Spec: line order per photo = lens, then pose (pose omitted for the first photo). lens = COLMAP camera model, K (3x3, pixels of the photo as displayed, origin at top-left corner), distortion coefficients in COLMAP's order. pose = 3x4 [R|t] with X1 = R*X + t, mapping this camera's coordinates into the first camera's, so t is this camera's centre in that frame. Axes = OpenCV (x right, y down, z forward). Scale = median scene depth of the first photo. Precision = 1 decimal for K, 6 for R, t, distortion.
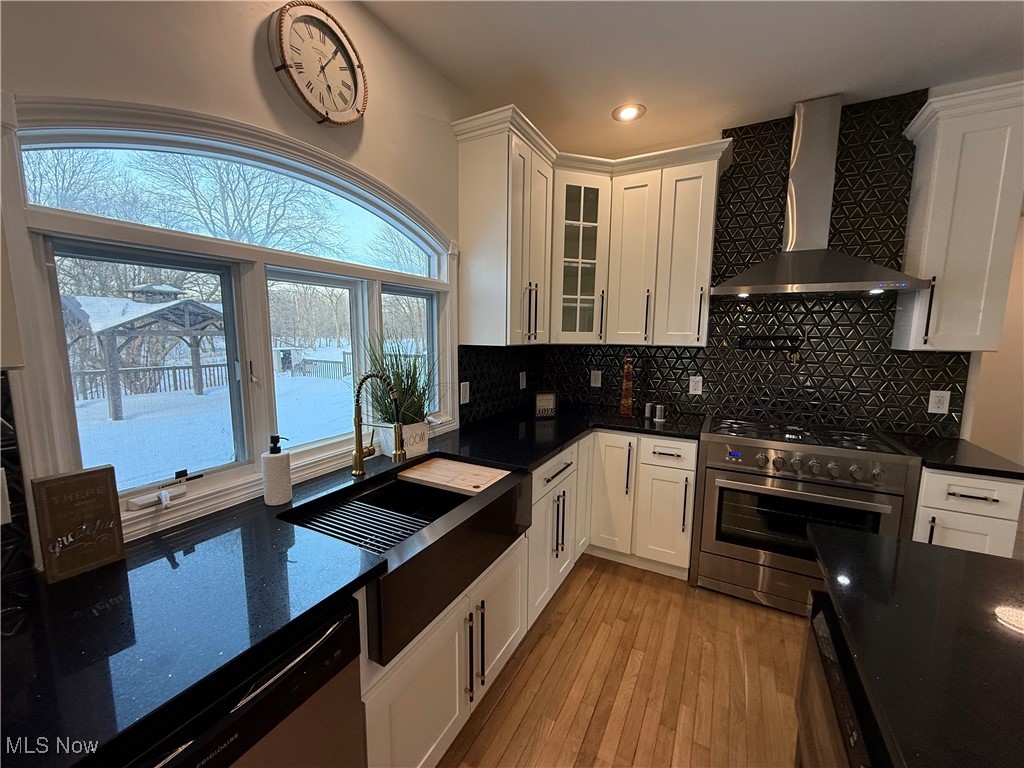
lens RADIAL K [[409.4, 0, 508.9], [0, 409.4, 385.7], [0, 0, 1]] dist [0.001035, -0.000225]
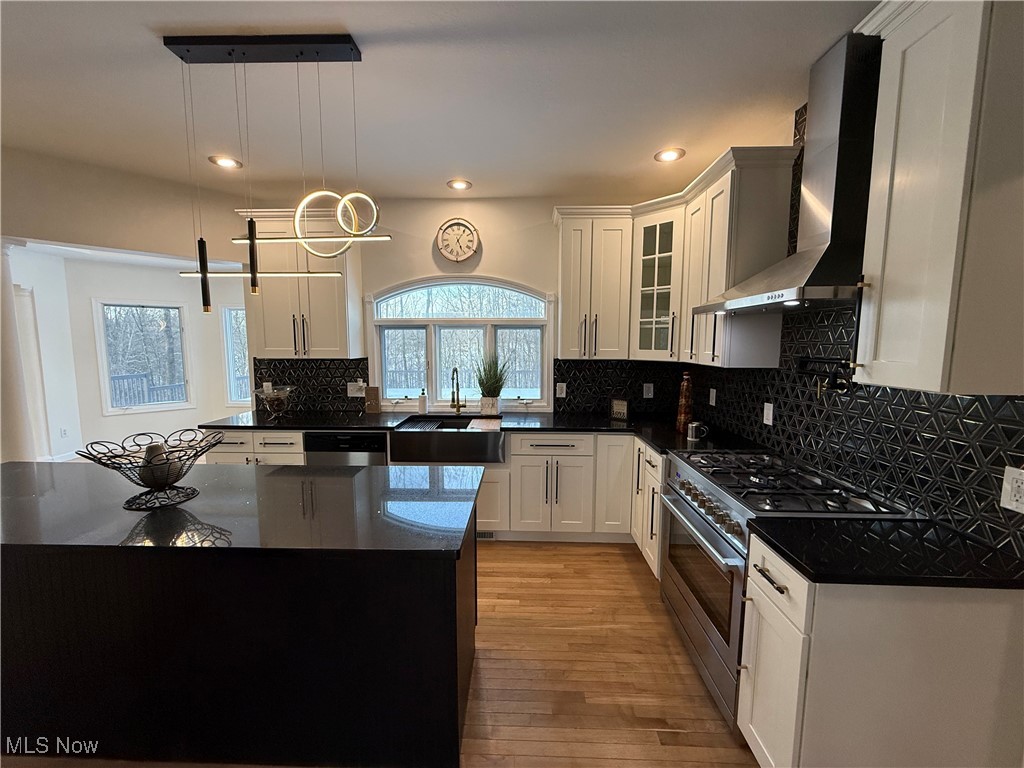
lens RADIAL K [[409.4, 0, 508.9], [0, 409.4, 385.7], [0, 0, 1]] dist [0.001035, -0.000225]
pose [[0.440588, 0.087554, -0.893430, 1.135592], [-0.112971, 0.992728, 0.041574, -0.038947], [0.890573, 0.082615, 0.447275, 0.159130]]
